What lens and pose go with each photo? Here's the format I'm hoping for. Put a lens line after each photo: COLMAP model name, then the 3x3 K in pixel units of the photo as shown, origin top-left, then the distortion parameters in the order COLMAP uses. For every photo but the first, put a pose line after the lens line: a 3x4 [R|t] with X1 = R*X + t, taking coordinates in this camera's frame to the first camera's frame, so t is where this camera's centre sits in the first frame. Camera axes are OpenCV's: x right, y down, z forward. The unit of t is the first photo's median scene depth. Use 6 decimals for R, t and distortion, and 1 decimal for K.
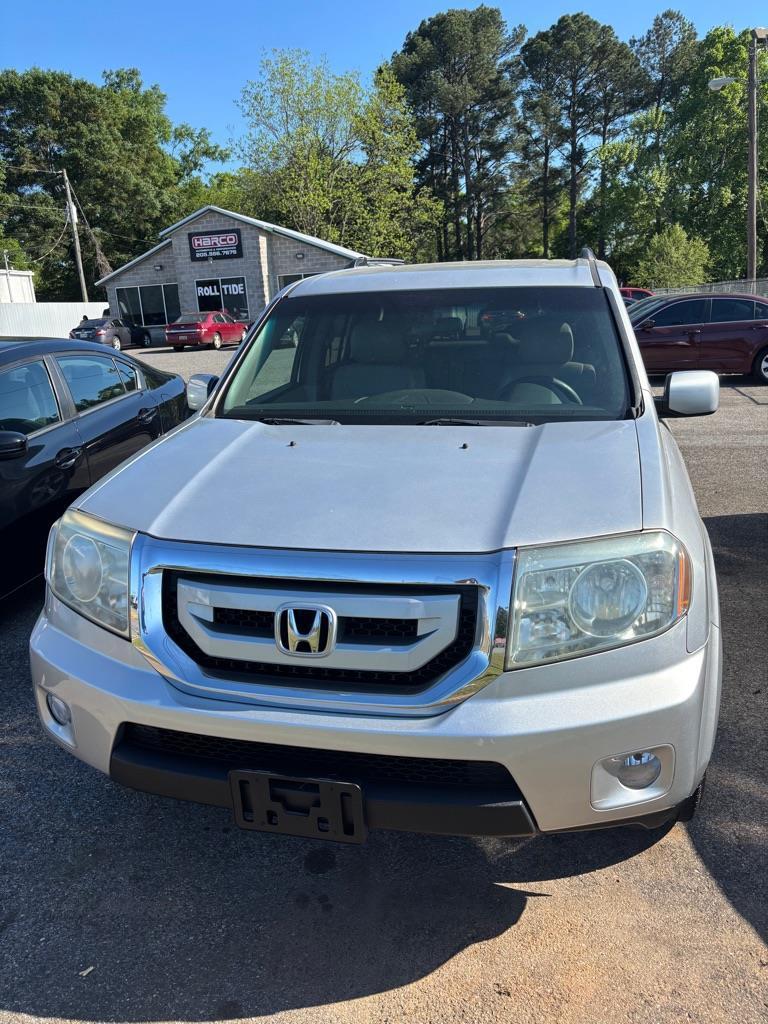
lens RADIAL K [[793.5, 0, 384.0], [0, 793.5, 512.0], [0, 0, 1]] dist [-0.005906, -0.010398]
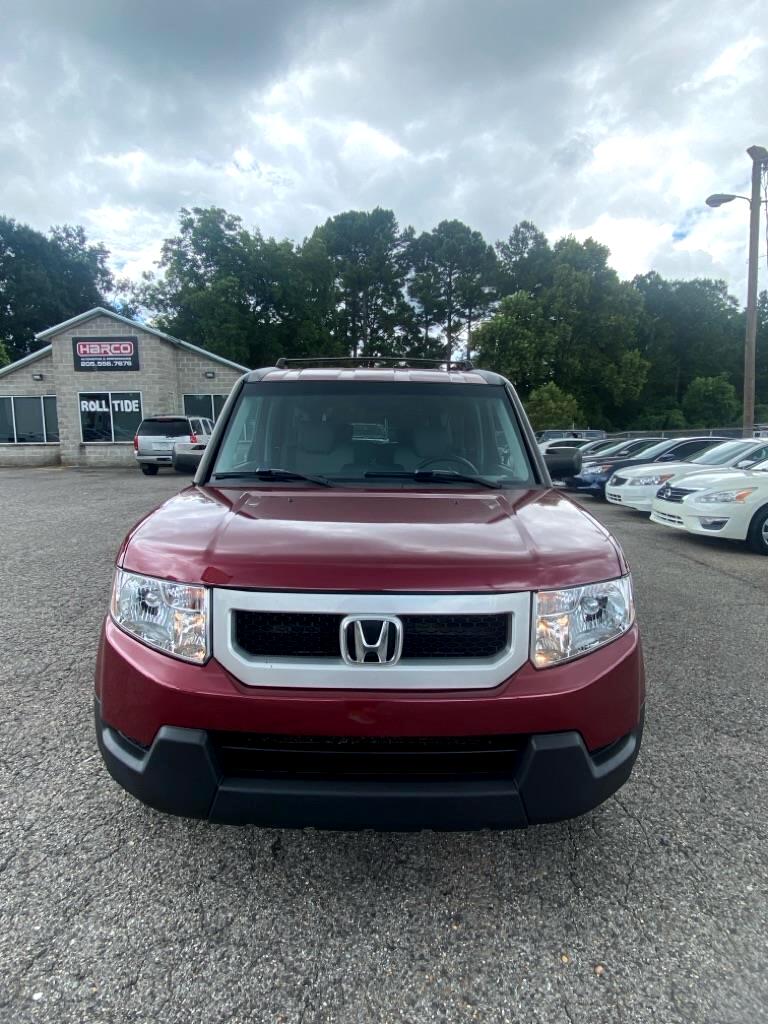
lens RADIAL K [[592.9, 0, 384.0], [0, 592.9, 512.0], [0, 0, 1]] dist [0.032332, -0.030106]
pose [[0.986903, 0.030168, 0.158468, -0.012976], [-0.008332, 0.990578, -0.136693, -0.073031], [-0.161098, 0.133582, 0.977856, 0.303769]]
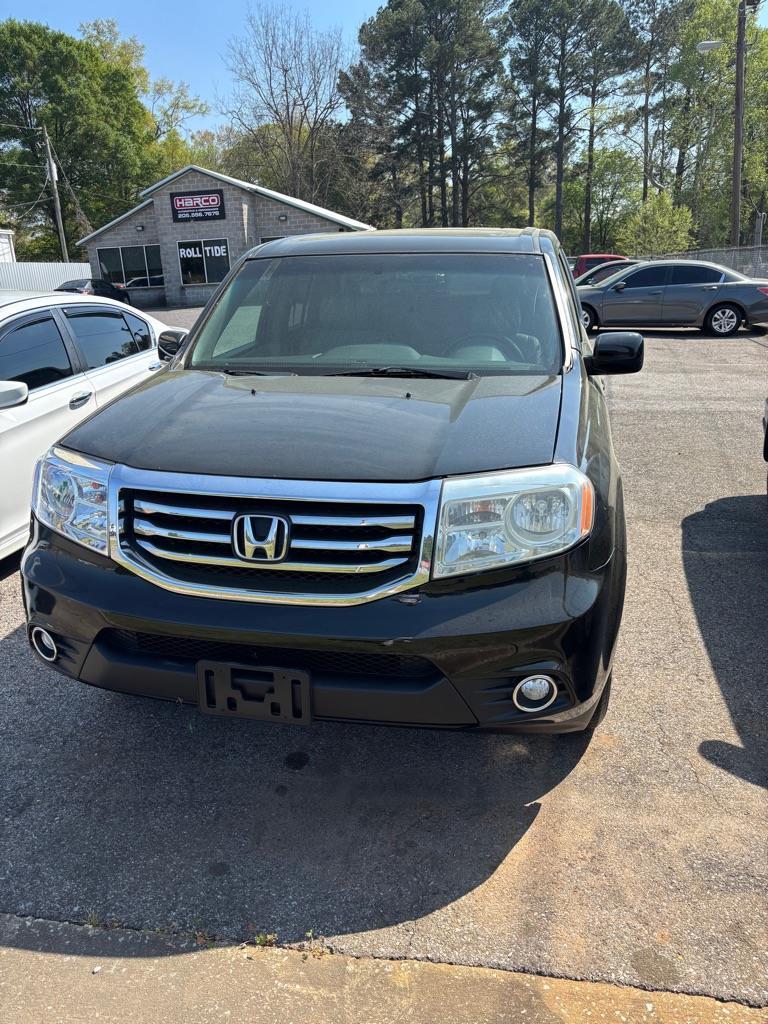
lens RADIAL K [[791.3, 0, 384.0], [0, 791.3, 512.0], [0, 0, 1]] dist [0.039703, -0.065948]
pose [[0.999763, 0.005687, 0.021022, 0.002355], [-0.006559, 0.999111, 0.041643, 0.003957], [-0.020767, -0.041771, 0.998911, -0.017424]]
